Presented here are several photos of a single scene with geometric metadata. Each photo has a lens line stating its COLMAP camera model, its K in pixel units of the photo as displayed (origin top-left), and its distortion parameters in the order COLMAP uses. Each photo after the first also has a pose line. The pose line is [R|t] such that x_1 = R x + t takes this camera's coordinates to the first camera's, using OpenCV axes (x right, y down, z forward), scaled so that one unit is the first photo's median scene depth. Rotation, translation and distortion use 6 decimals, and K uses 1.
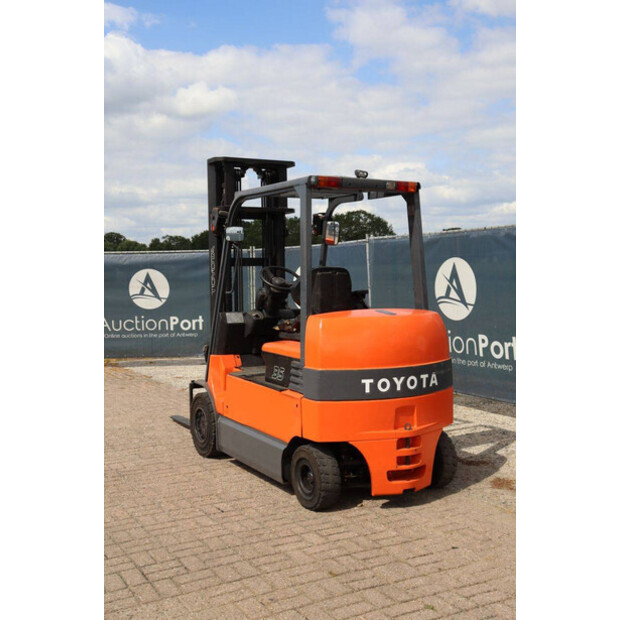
lens RADIAL K [[754.1, 0, 310.0], [0, 754.1, 310.0], [0, 0, 1]] dist [-0.025043, 0.008737]
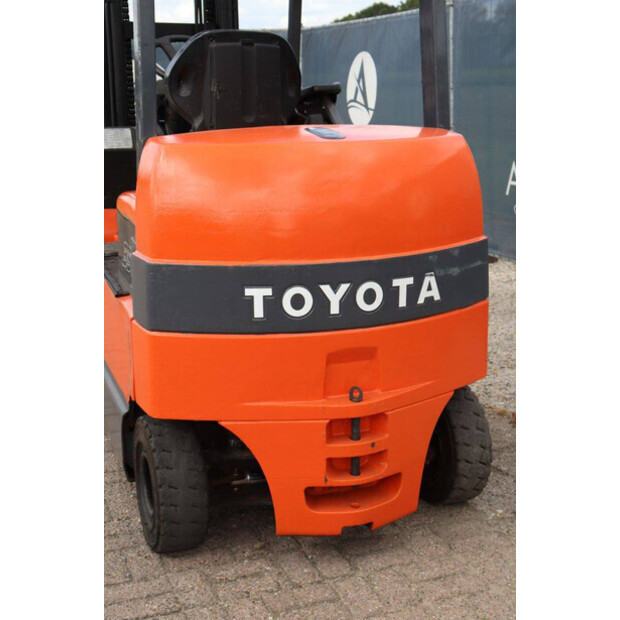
lens RADIAL K [[949.3, 0, 311.0], [0, 949.3, 309.8], [0, 0, 1]] dist [0.072560, 0.023480]
pose [[0.986330, 0.042806, -0.159124, 0.190556], [-0.012114, 0.981893, 0.189047, -0.000464], [0.164336, -0.184535, 0.968989, 0.455739]]
